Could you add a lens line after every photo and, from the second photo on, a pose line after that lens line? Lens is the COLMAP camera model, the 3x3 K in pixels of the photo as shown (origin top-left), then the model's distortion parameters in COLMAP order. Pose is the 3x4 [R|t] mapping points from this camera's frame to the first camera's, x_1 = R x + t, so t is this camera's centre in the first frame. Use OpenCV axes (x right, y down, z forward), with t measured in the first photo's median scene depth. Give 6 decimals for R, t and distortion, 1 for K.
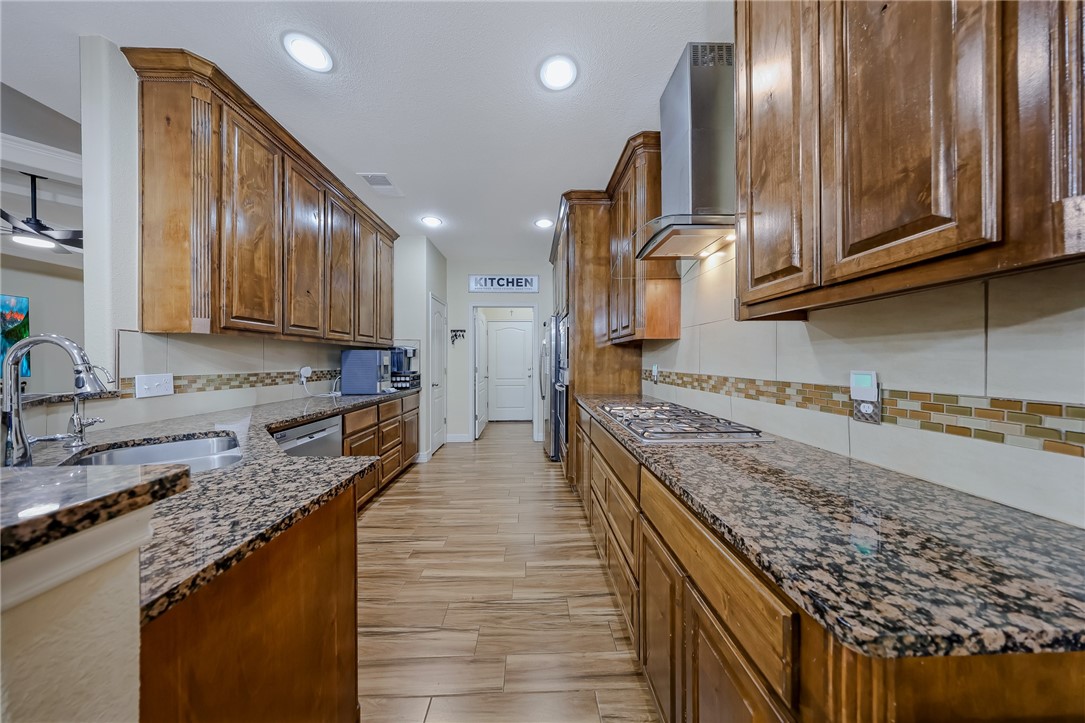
lens RADIAL K [[314.8, 0, 543.1], [0, 314.8, 361.4], [0, 0, 1]] dist [-0.001069, -0.000080]
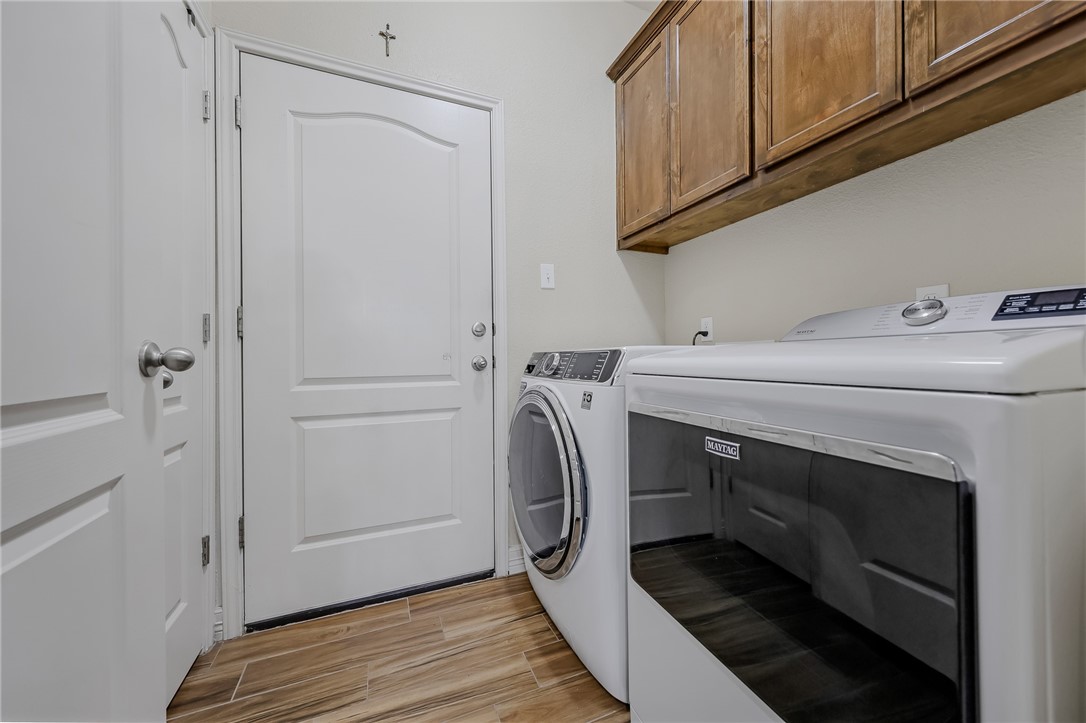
lens RADIAL K [[399.0, 0, 543.2], [0, 399.0, 358.8], [0, 0, 1]] dist [0.001338, -0.000294]
pose [[0.933827, -0.006197, 0.357671, -0.310837], [0.007172, 0.999973, -0.001398, 0.135074], [-0.357653, 0.003871, 0.933847, 2.295483]]
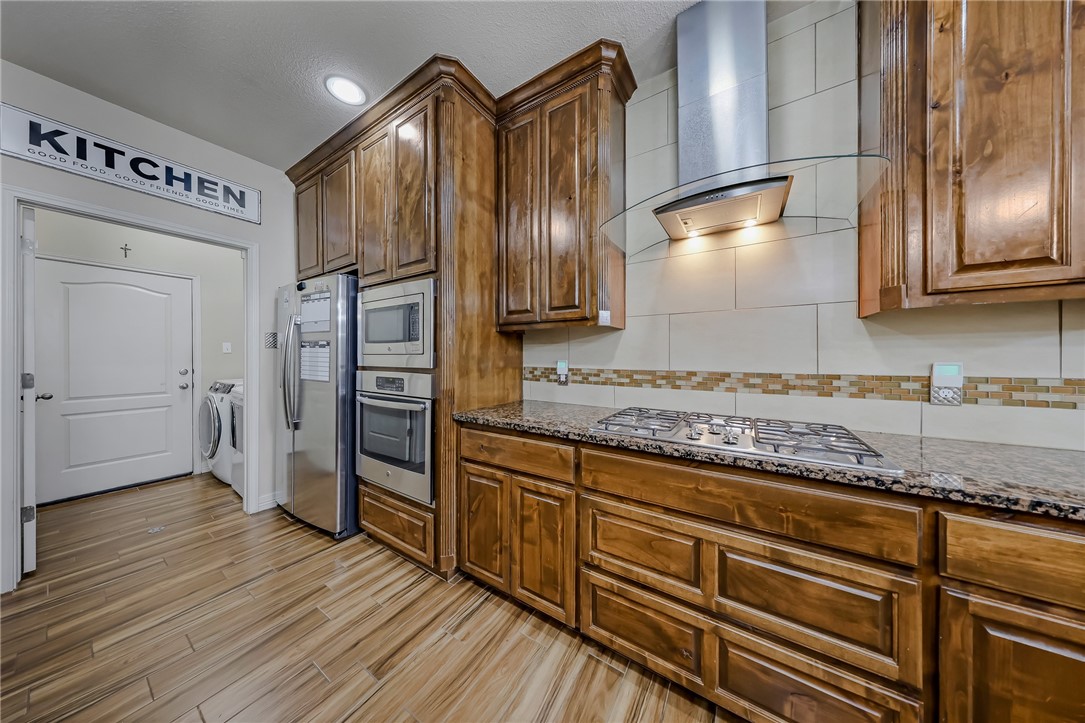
lens RADIAL K [[314.8, 0, 539.5], [0, 314.8, 358.1], [0, 0, 1]] dist [-0.001069, -0.000080]
pose [[0.573298, -0.000958, 0.819346, -0.405481], [0.001888, 0.999998, -0.000152, 0.005321], [-0.819344, 0.001634, 0.573299, 0.755533]]
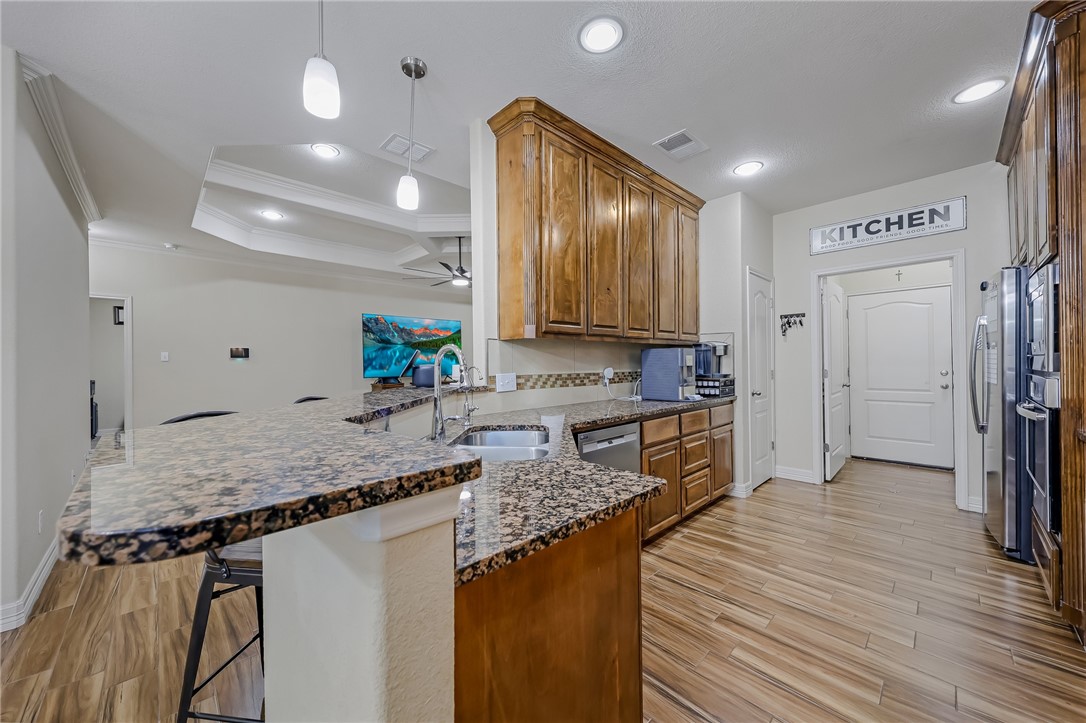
lens RADIAL K [[399.0, 0, 538.1], [0, 399.0, 361.2], [0, 0, 1]] dist [0.001338, -0.000294]
pose [[0.667045, -0.009741, -0.744954, 0.009069], [0.008756, 0.999948, -0.005236, 0.001381], [0.744966, -0.003030, 0.667095, 0.040250]]
